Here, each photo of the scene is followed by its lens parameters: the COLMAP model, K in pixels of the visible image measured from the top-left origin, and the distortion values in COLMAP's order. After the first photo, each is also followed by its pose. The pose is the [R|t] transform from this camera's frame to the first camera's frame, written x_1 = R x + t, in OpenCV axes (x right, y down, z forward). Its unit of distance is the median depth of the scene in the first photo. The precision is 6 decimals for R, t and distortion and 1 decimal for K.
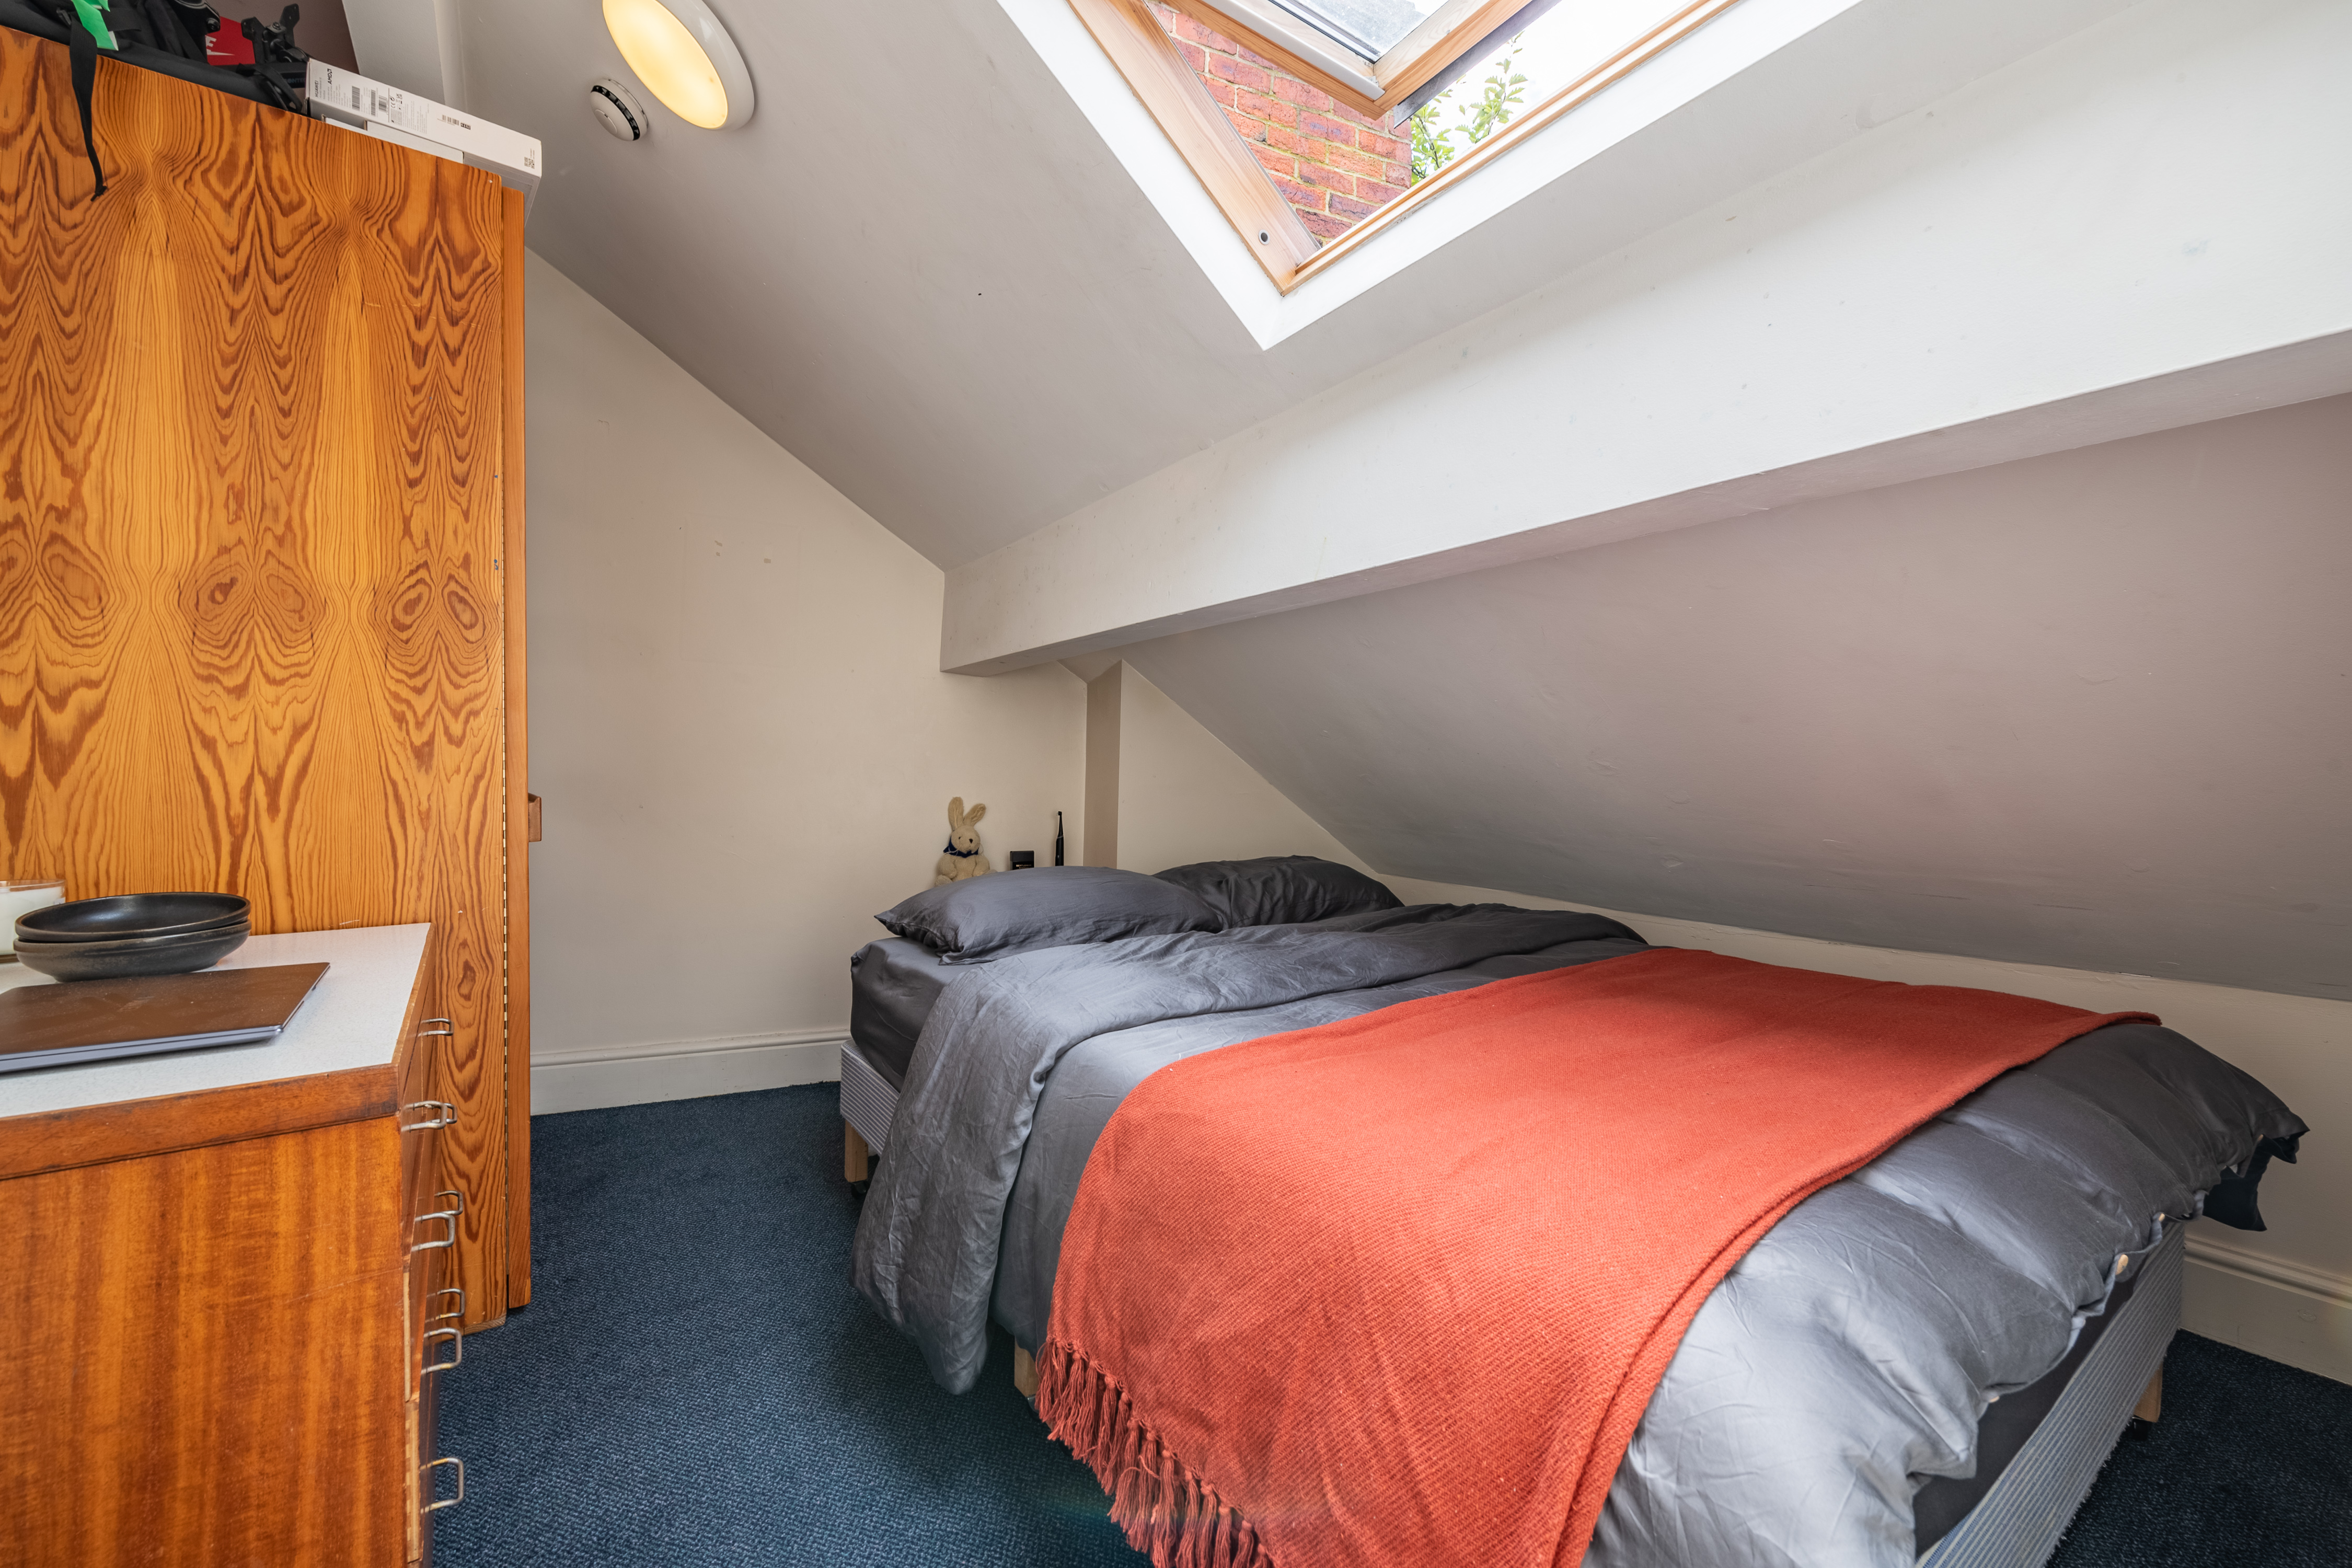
lens RADIAL K [[934.2, 0, 1169.8], [0, 934.2, 769.8], [0, 0, 1]] dist [-0.010633, 0.000422]
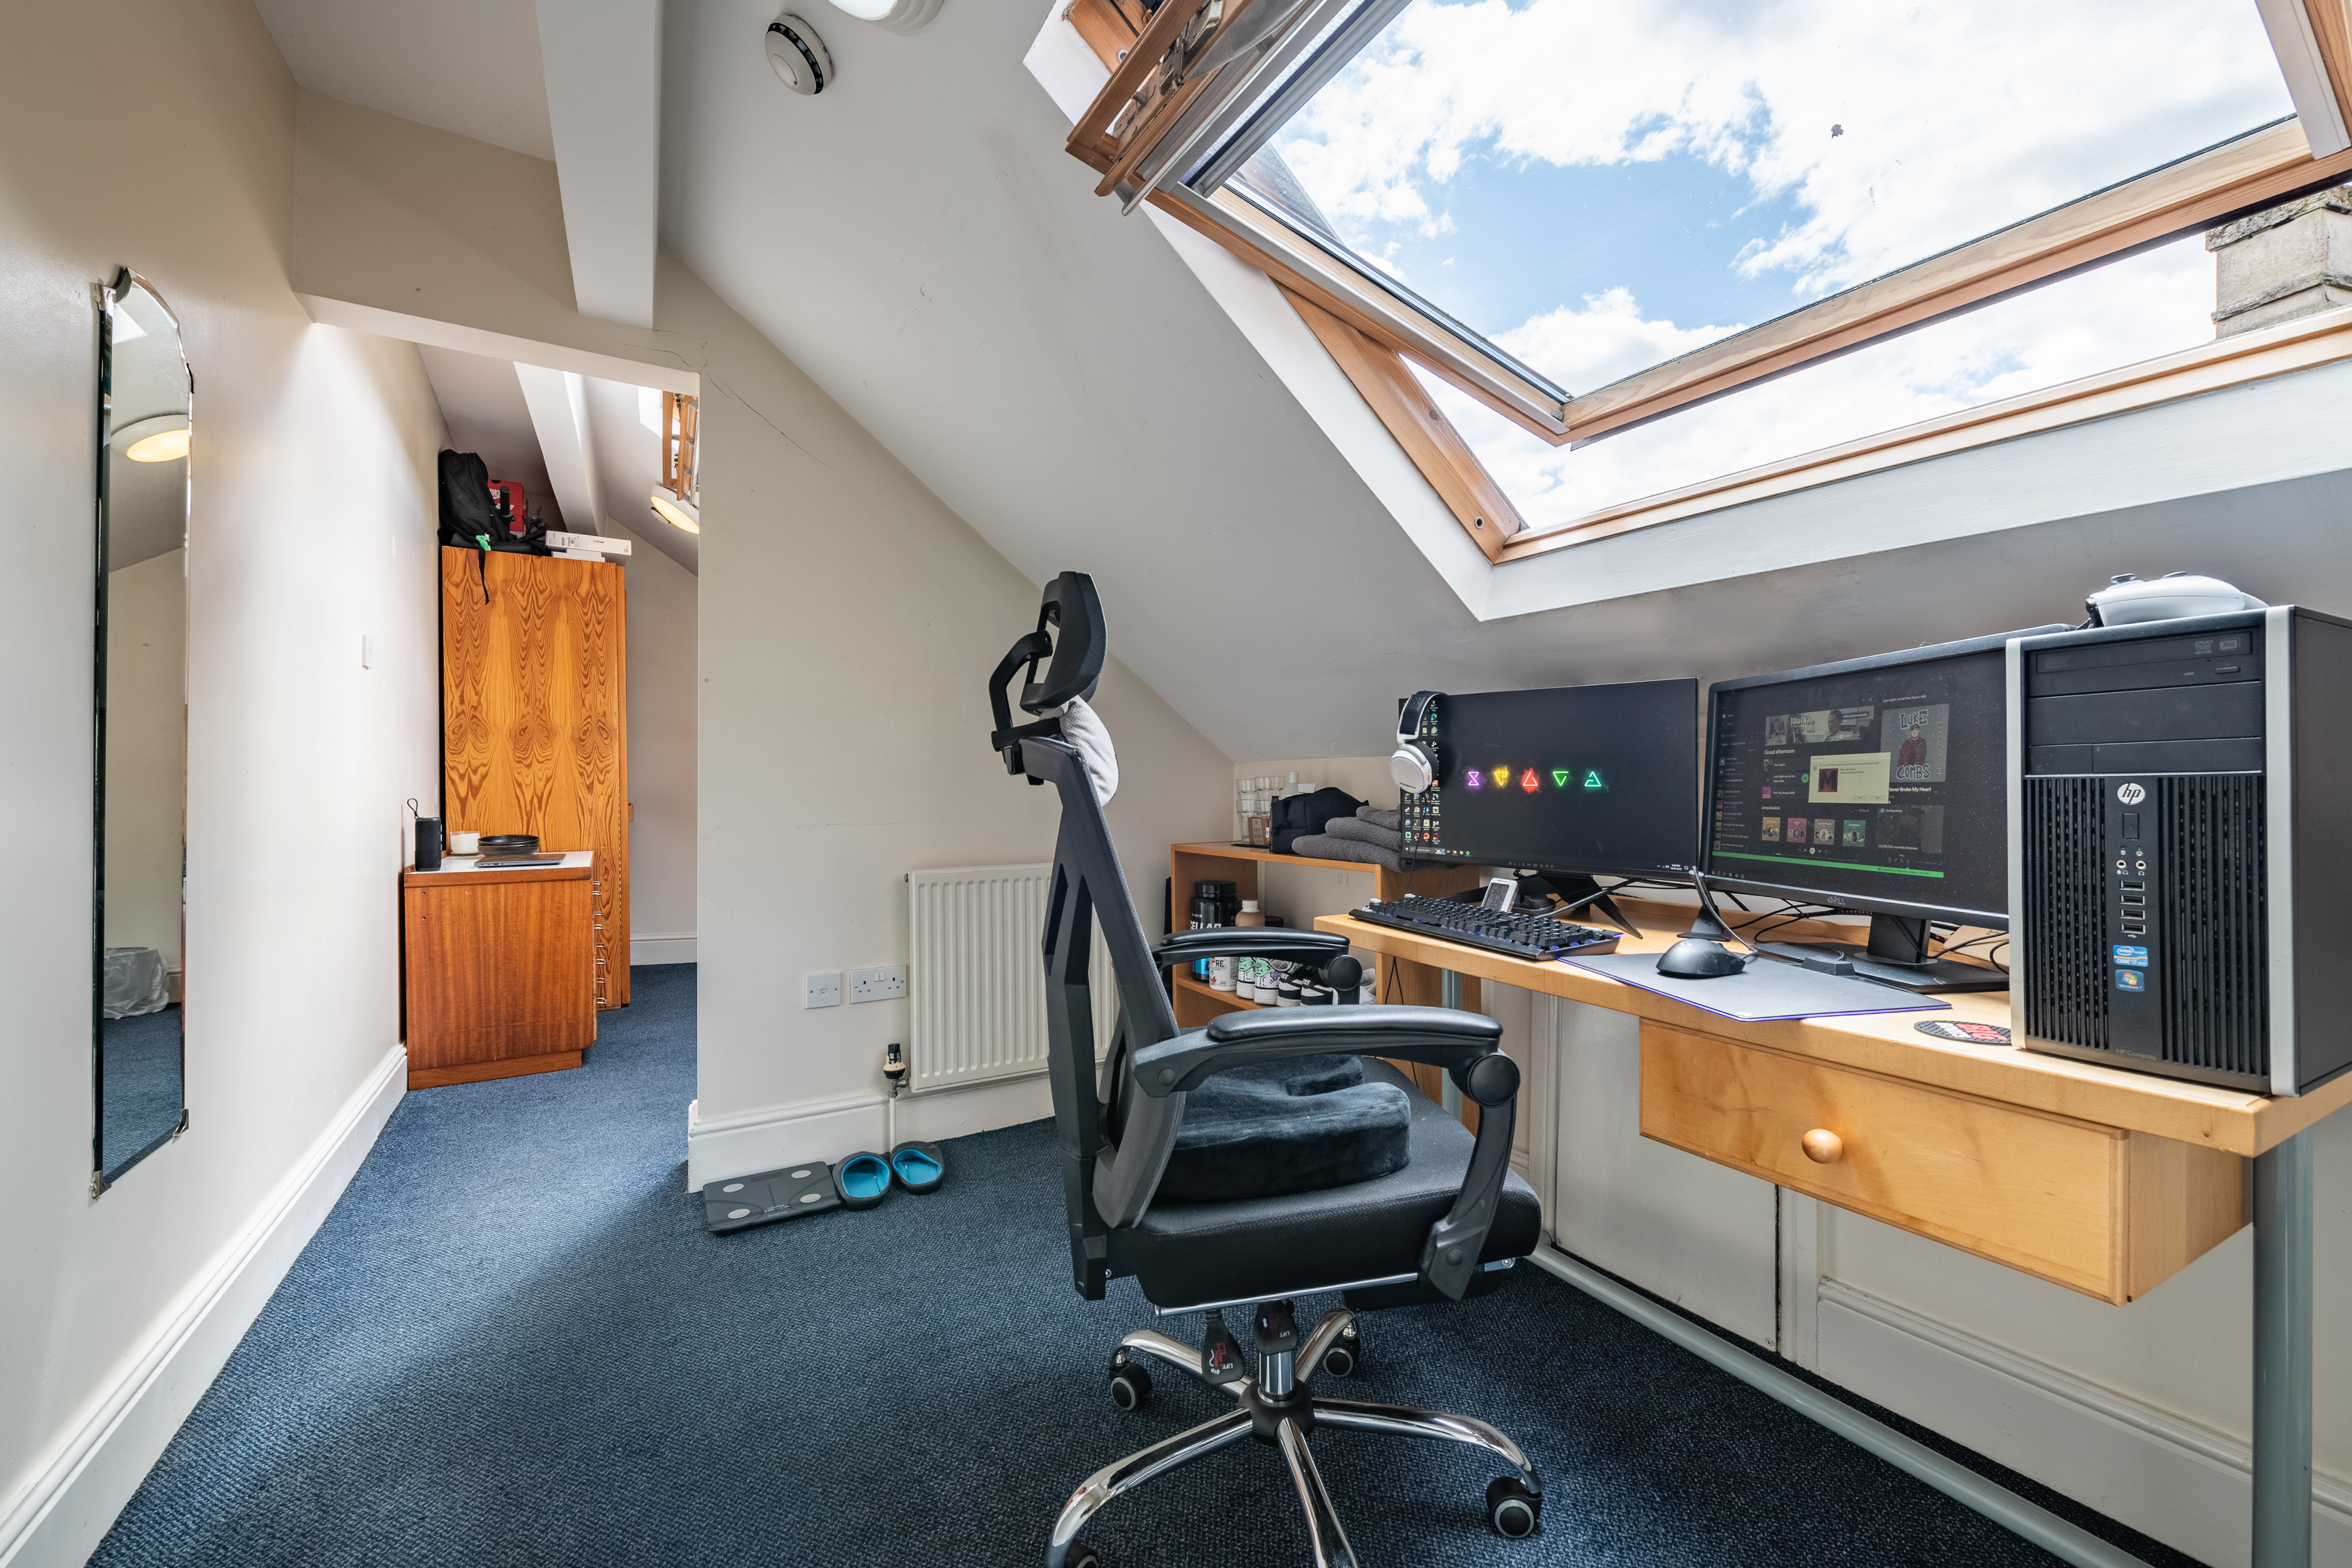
lens RADIAL K [[934.2, 0, 1182.8], [0, 934.2, 787.6], [0, 0, 1]] dist [-0.010633, 0.000422]
pose [[0.995917, -0.005936, -0.090073, 1.208188], [0.006205, 0.999977, 0.002707, -0.015043], [0.090055, -0.003255, 0.995931, -1.609381]]
